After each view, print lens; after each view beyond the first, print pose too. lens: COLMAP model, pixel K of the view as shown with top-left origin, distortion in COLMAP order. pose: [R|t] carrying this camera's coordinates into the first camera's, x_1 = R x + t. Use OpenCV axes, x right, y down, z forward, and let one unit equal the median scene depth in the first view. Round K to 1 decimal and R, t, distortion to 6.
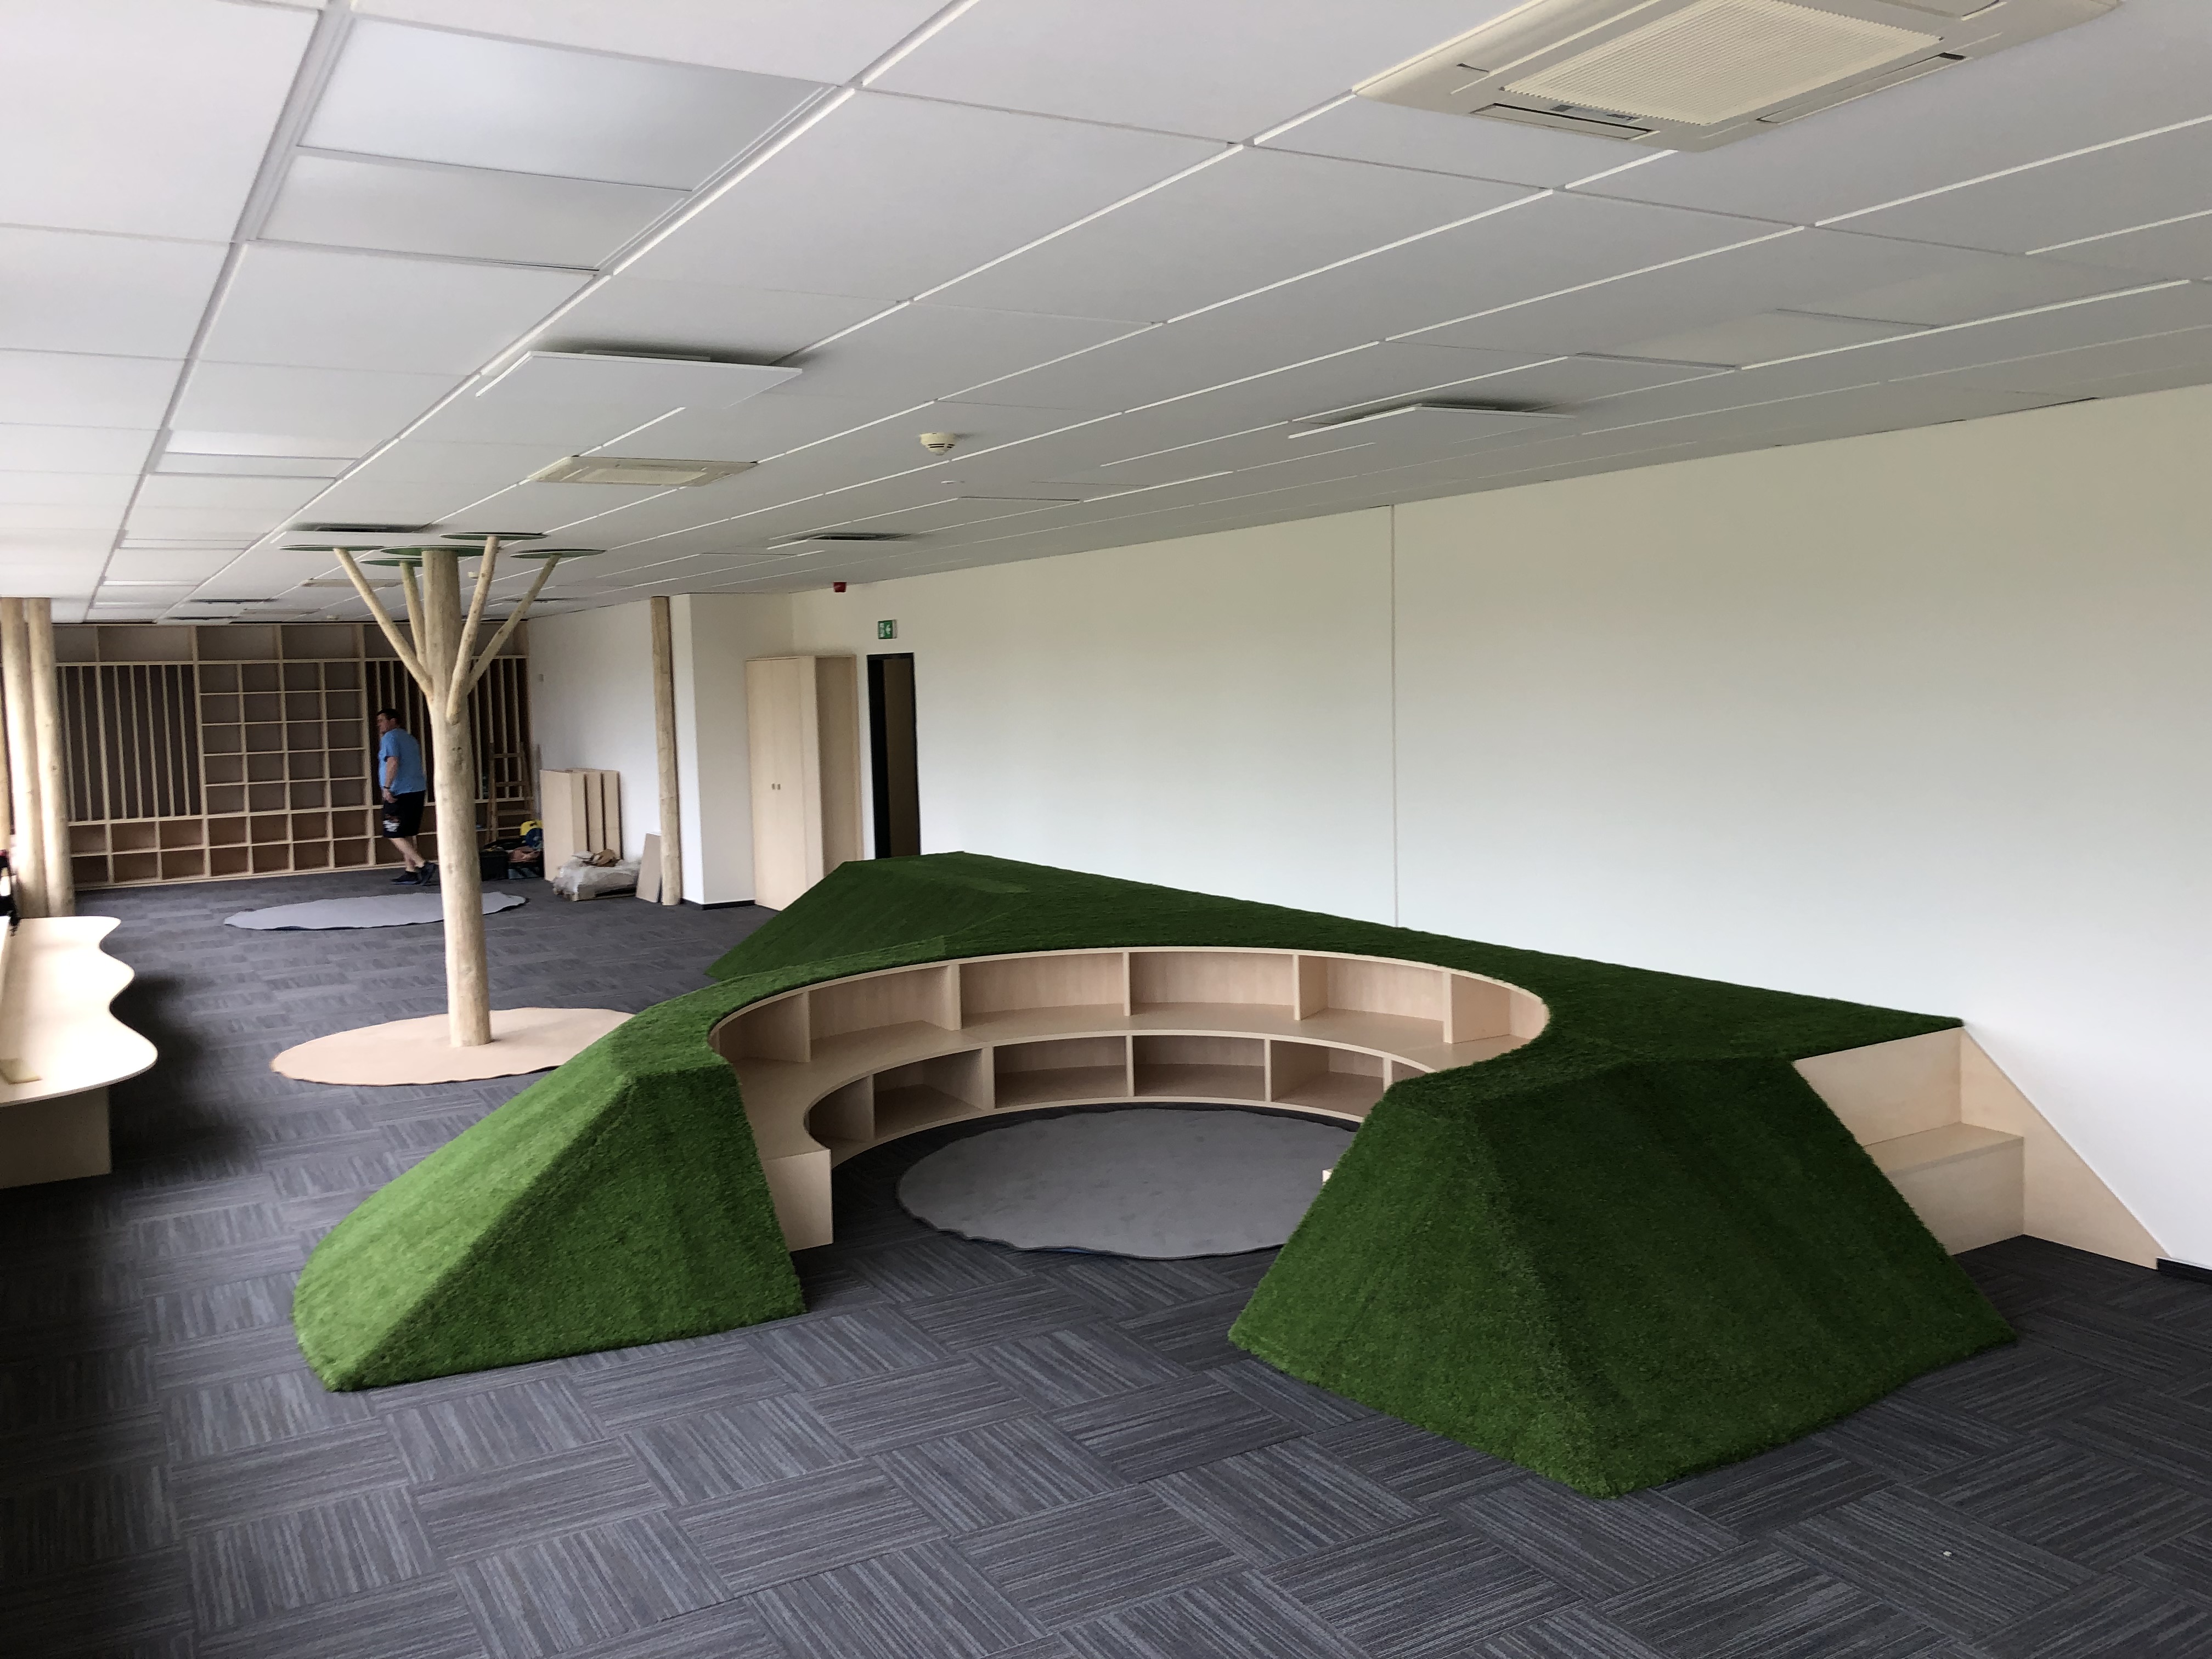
lens RADIAL K [[1827.3, 0, 1136.9], [0, 1827.3, 784.5], [0, 0, 1]] dist [0.010453, -0.000705]
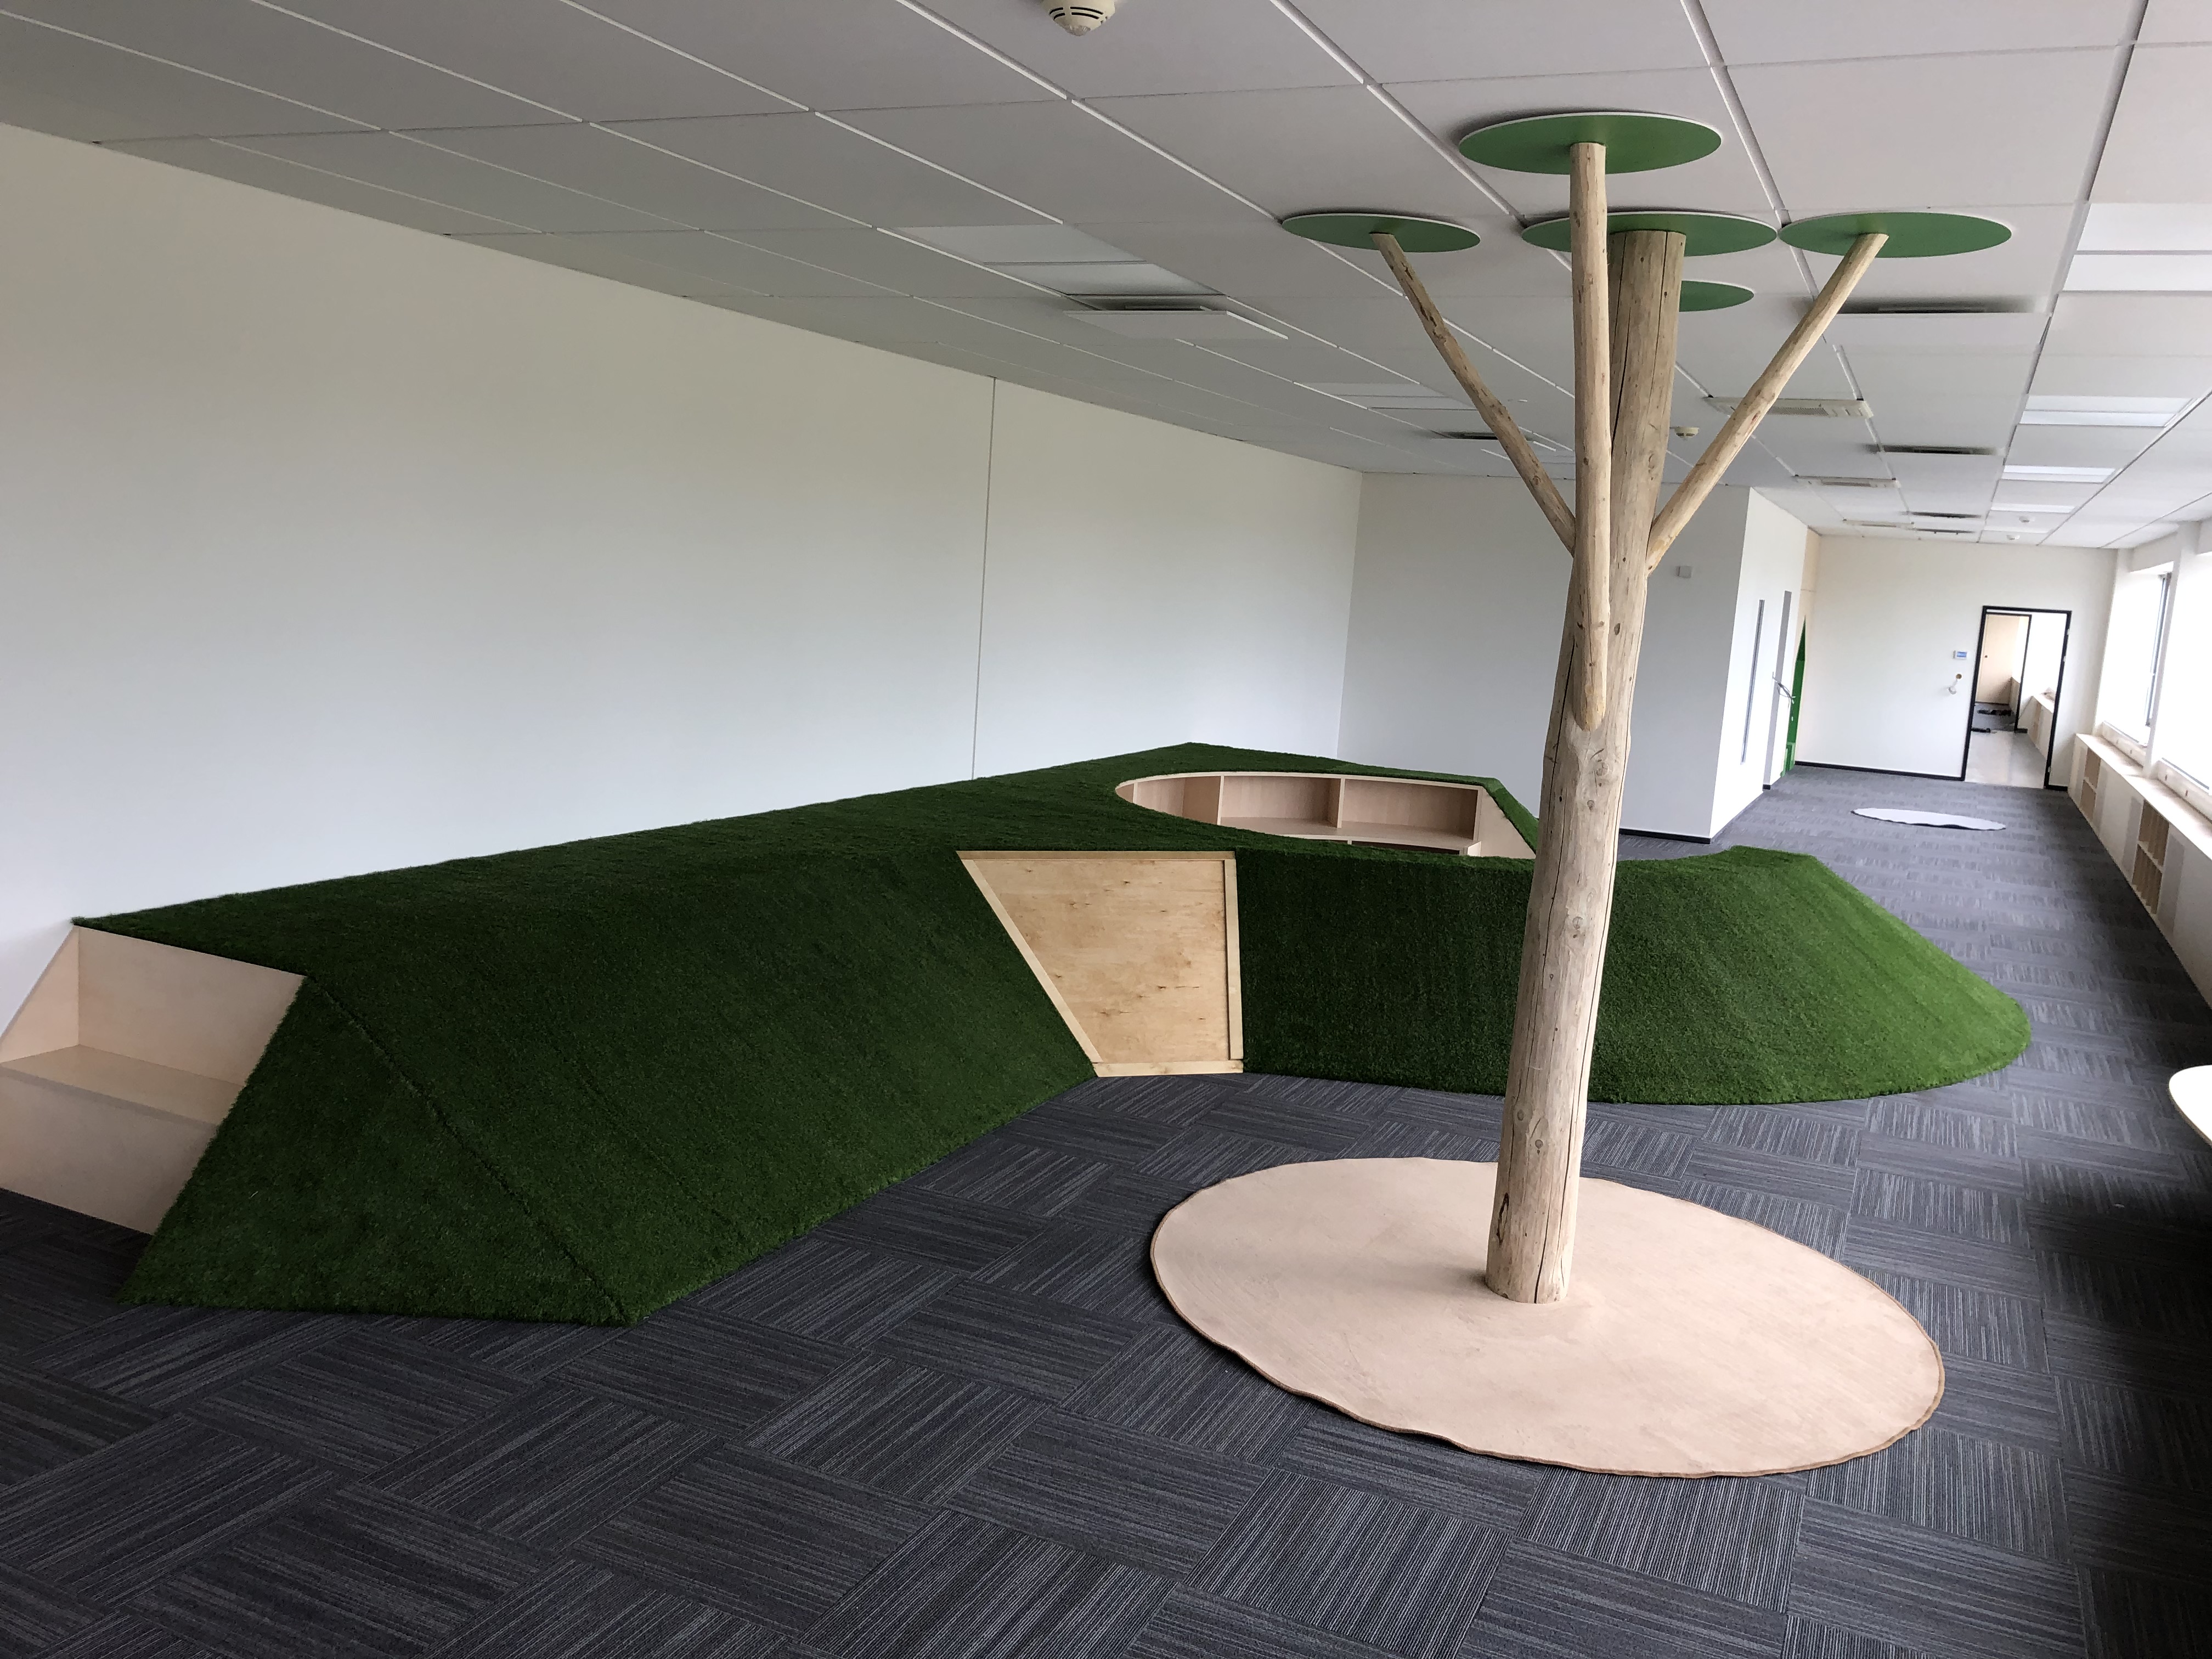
lens RADIAL K [[1813.9, 0, 1091.1], [0, 1813.9, 812.7], [0, 0, 1]] dist [0.018979, -0.001823]
pose [[-0.560497, -0.122333, 0.819071, -1.177719], [0.002487, 0.988777, 0.149381, -0.091230], [-0.828153, 0.085765, -0.553902, 2.348889]]
